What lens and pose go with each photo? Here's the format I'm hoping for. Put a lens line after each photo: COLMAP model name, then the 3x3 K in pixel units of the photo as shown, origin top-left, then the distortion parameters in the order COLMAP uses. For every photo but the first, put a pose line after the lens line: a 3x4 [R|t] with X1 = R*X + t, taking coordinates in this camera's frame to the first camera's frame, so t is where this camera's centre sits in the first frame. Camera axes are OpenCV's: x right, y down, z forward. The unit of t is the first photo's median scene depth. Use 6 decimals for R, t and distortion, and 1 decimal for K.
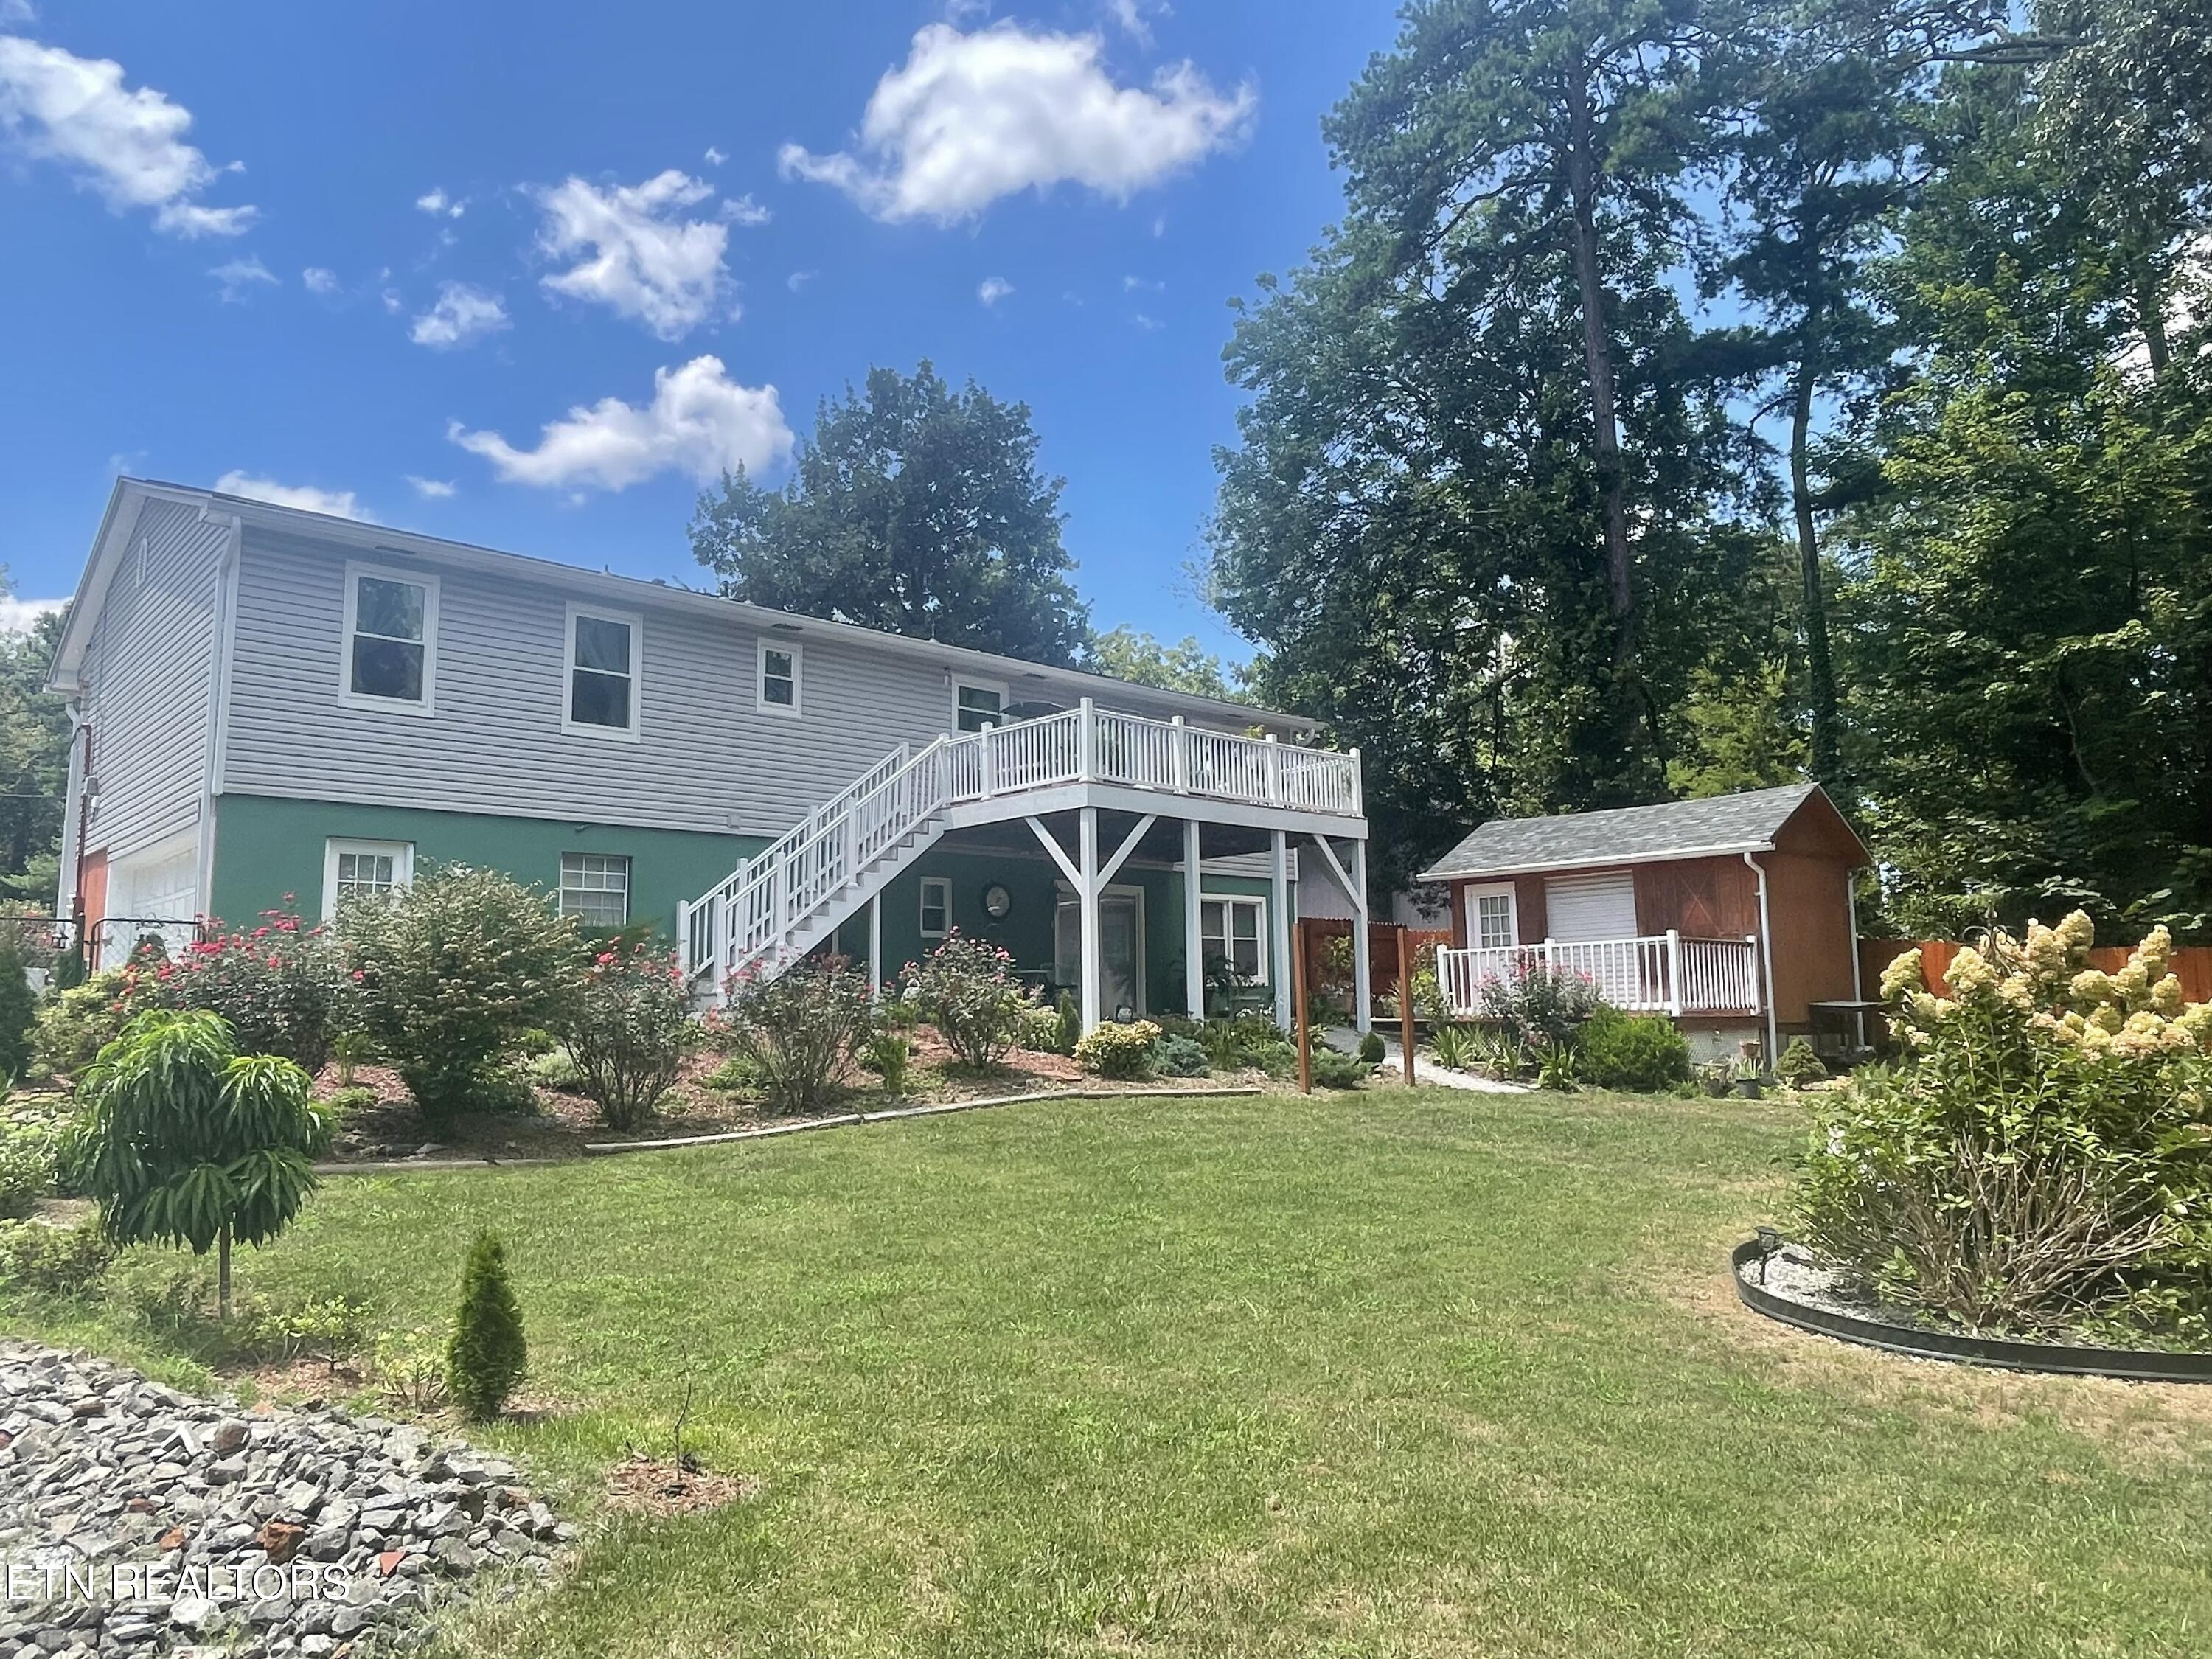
lens RADIAL K [[1428.6, 0, 1102.3], [0, 1428.6, 836.1], [0, 0, 1]] dist [0.005168, 0.001664]
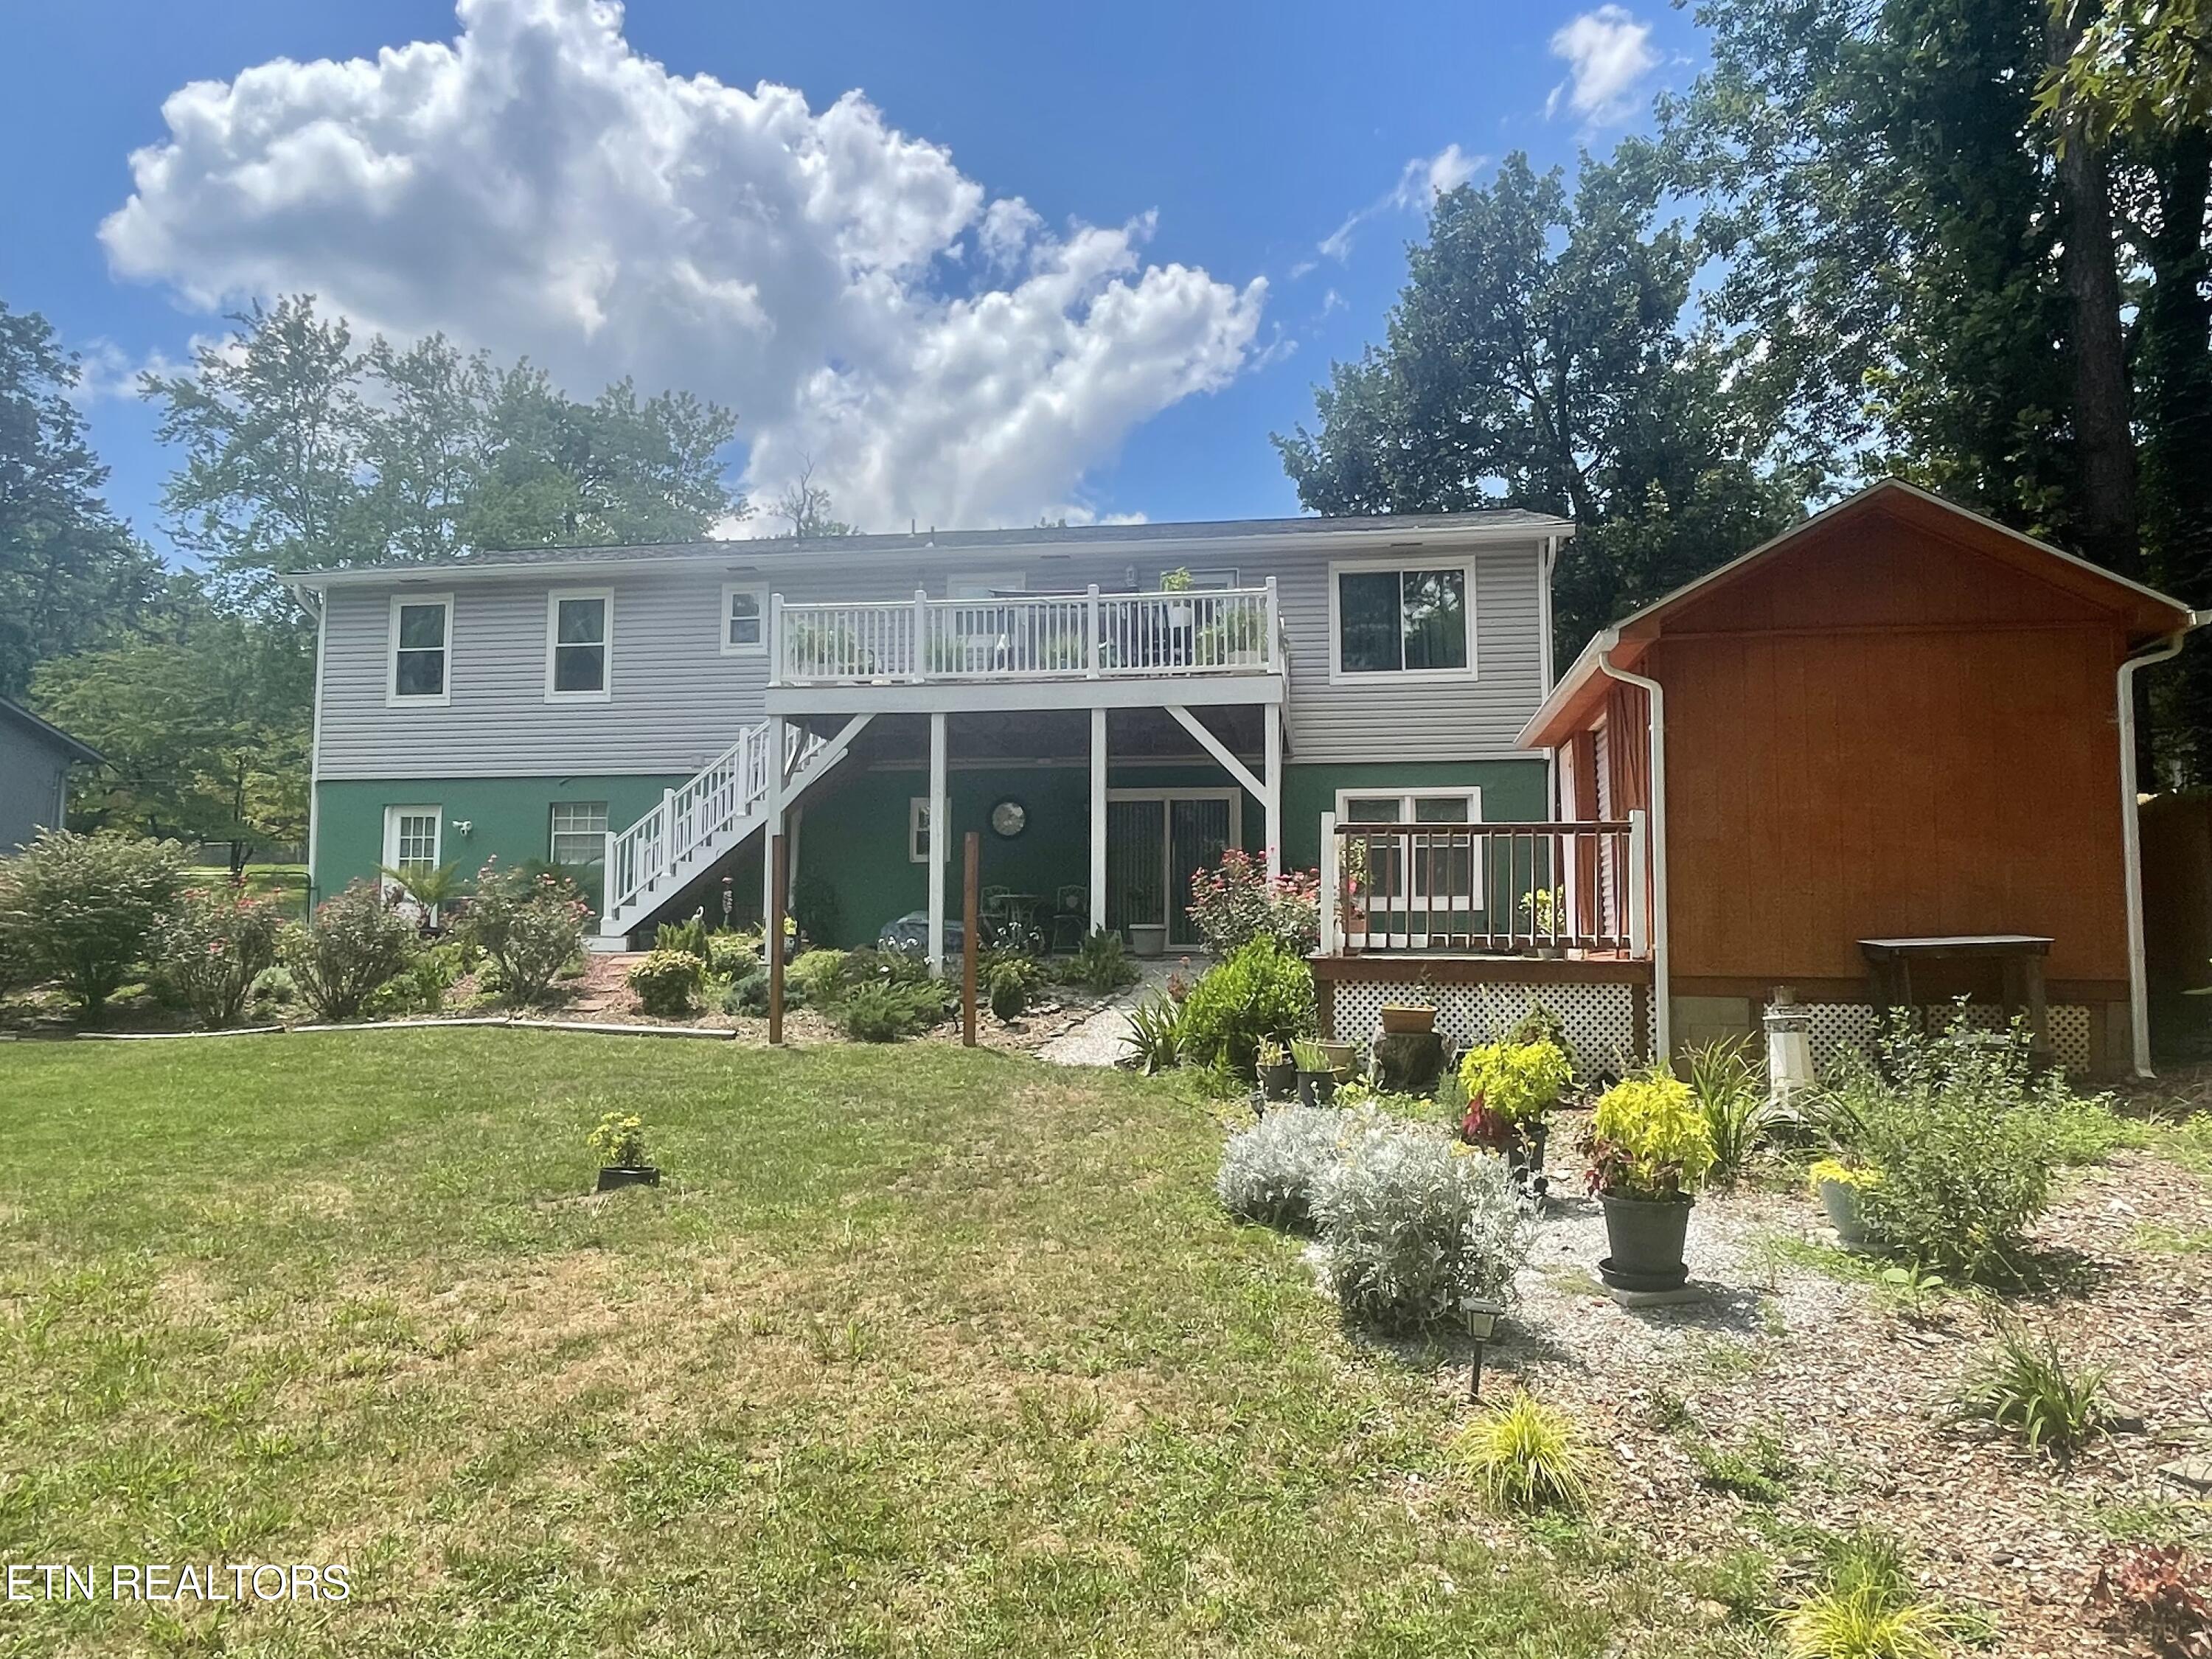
lens RADIAL K [[1511.4, 0, 1117.2], [0, 1511.4, 822.0], [0, 0, 1]] dist [-0.005593, 0.014885]
pose [[0.620748, -0.052975, -0.782218, 0.799109], [0.086596, 0.996243, 0.001250, 0.059132], [0.779213, -0.068513, 0.623003, 0.522968]]
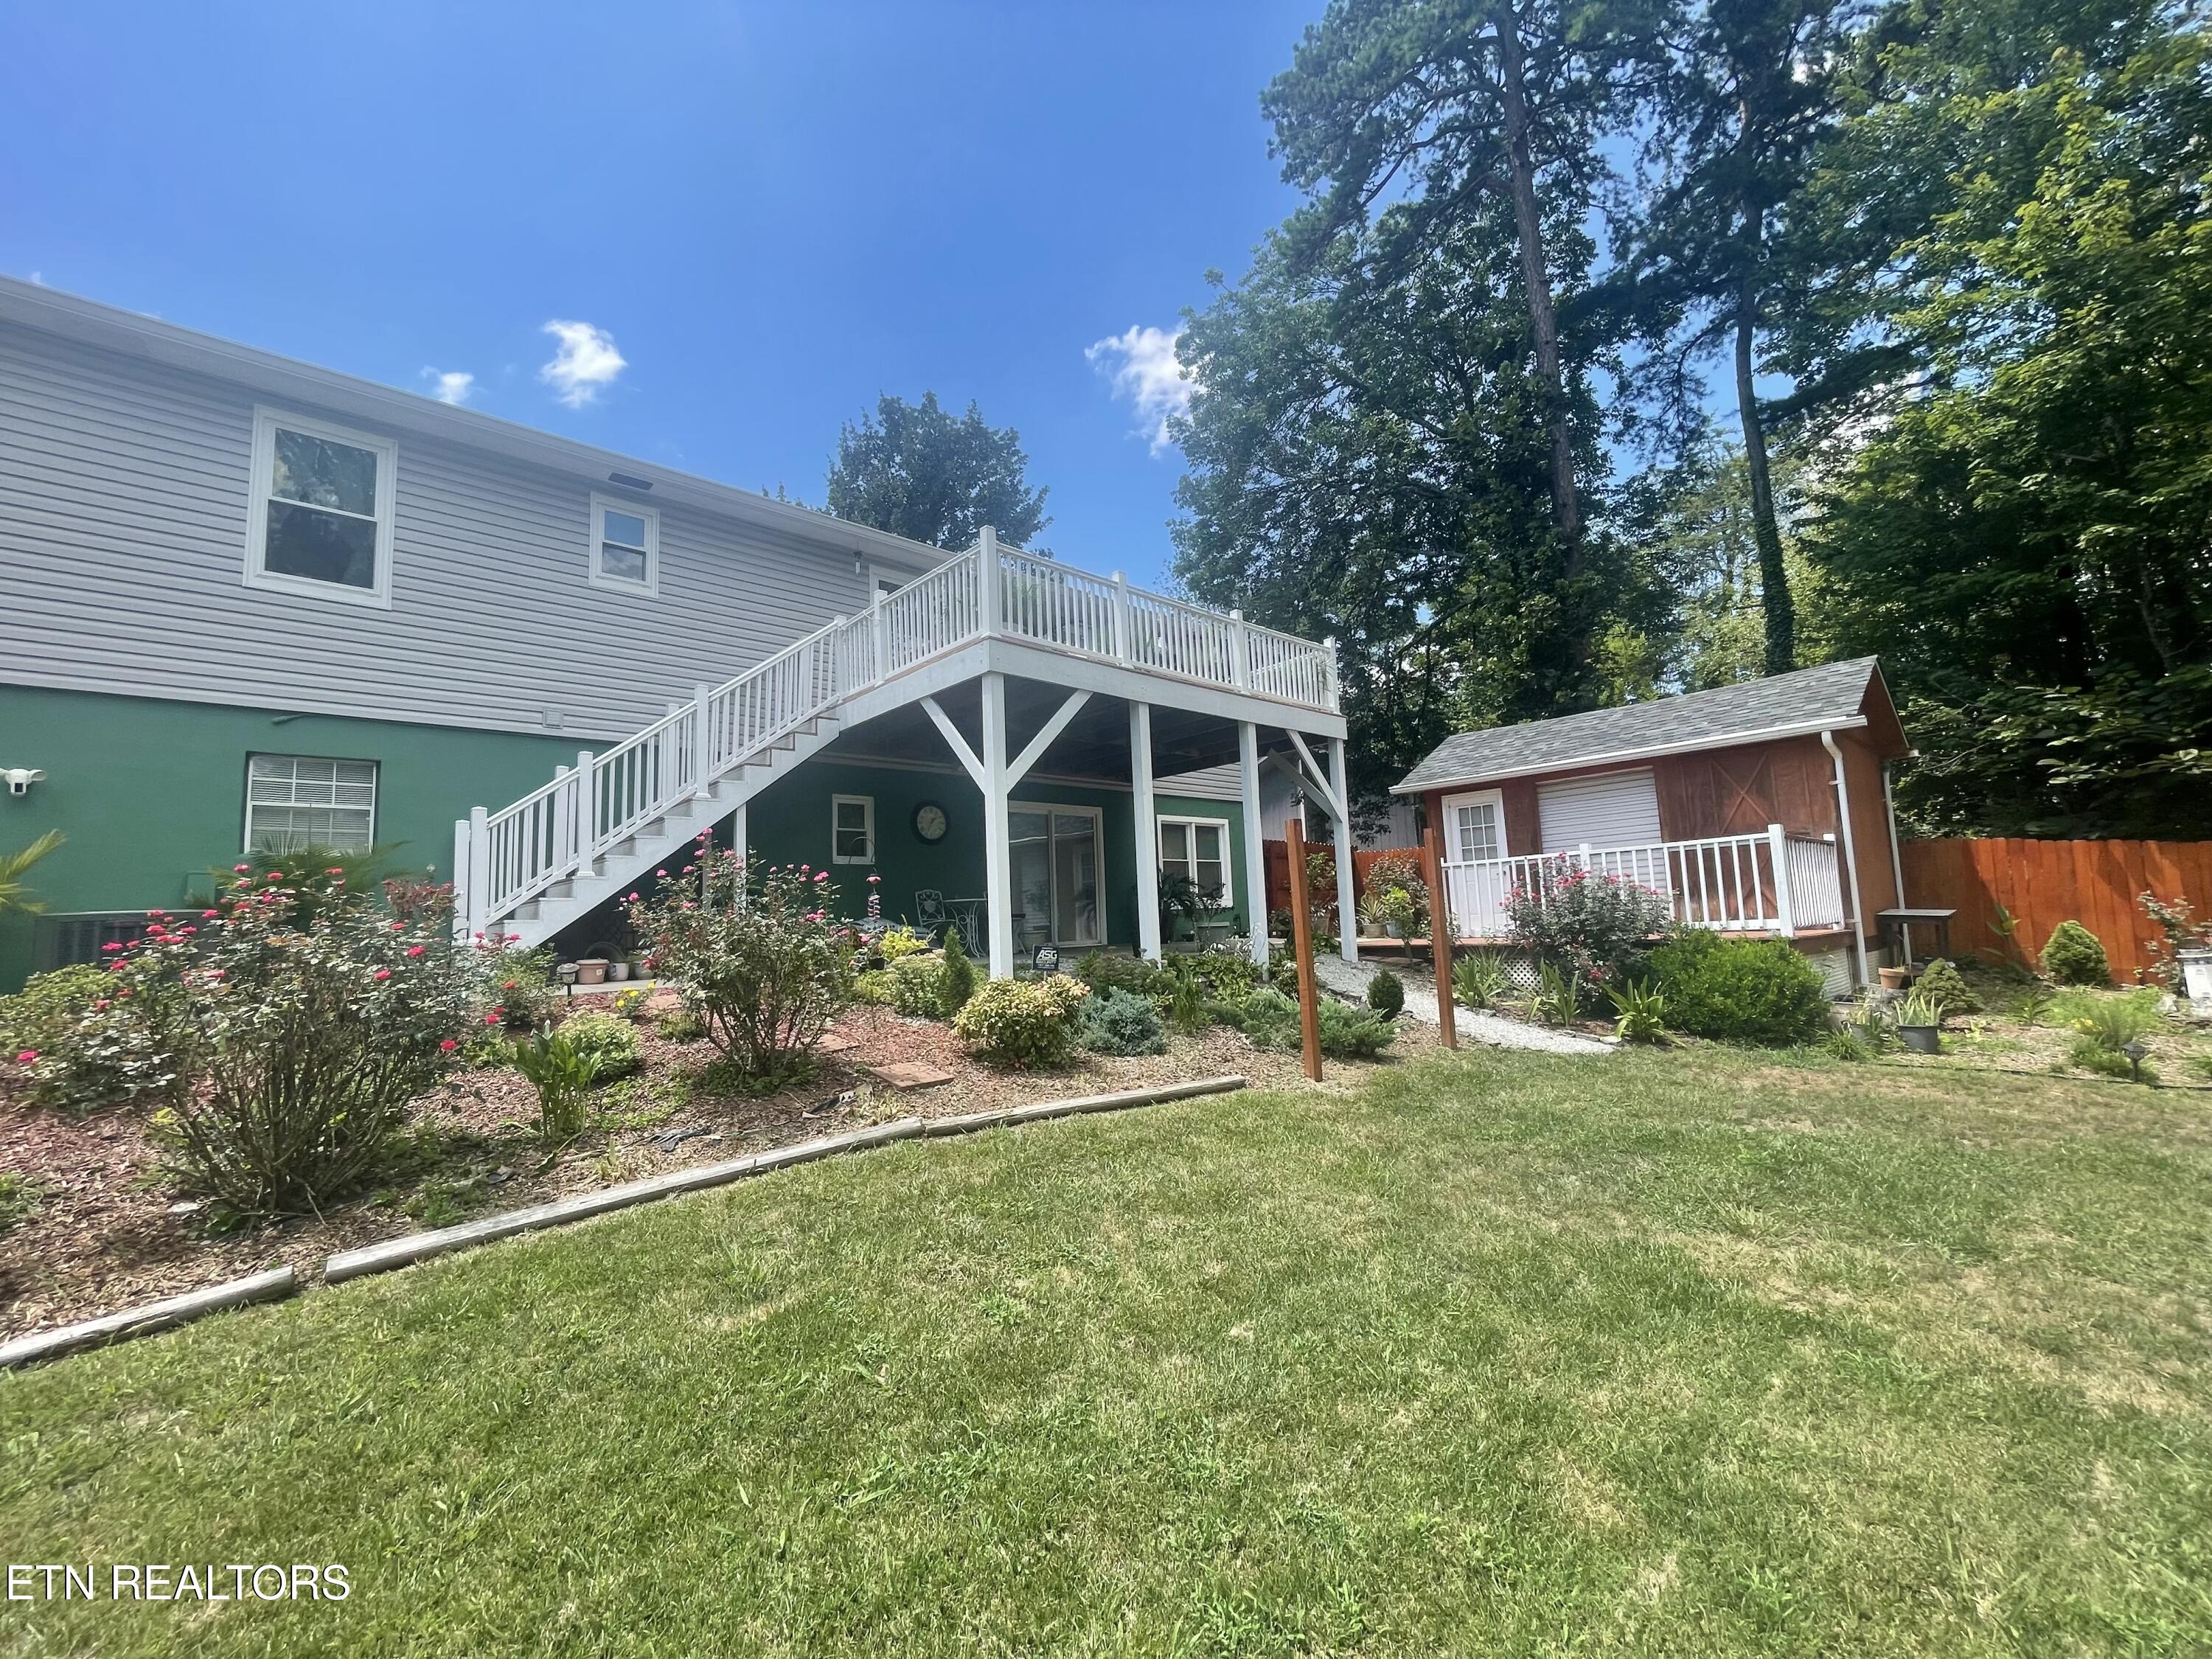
lens RADIAL K [[892.6, 0, 1103.5], [0, 892.6, 834.2], [0, 0, 1]] dist [0.000471, -0.001057]
pose [[0.999548, -0.027240, -0.012732, 0.046201], [0.027569, 0.999270, 0.026456, 0.046614], [0.012002, -0.026796, 0.999569, 0.501188]]
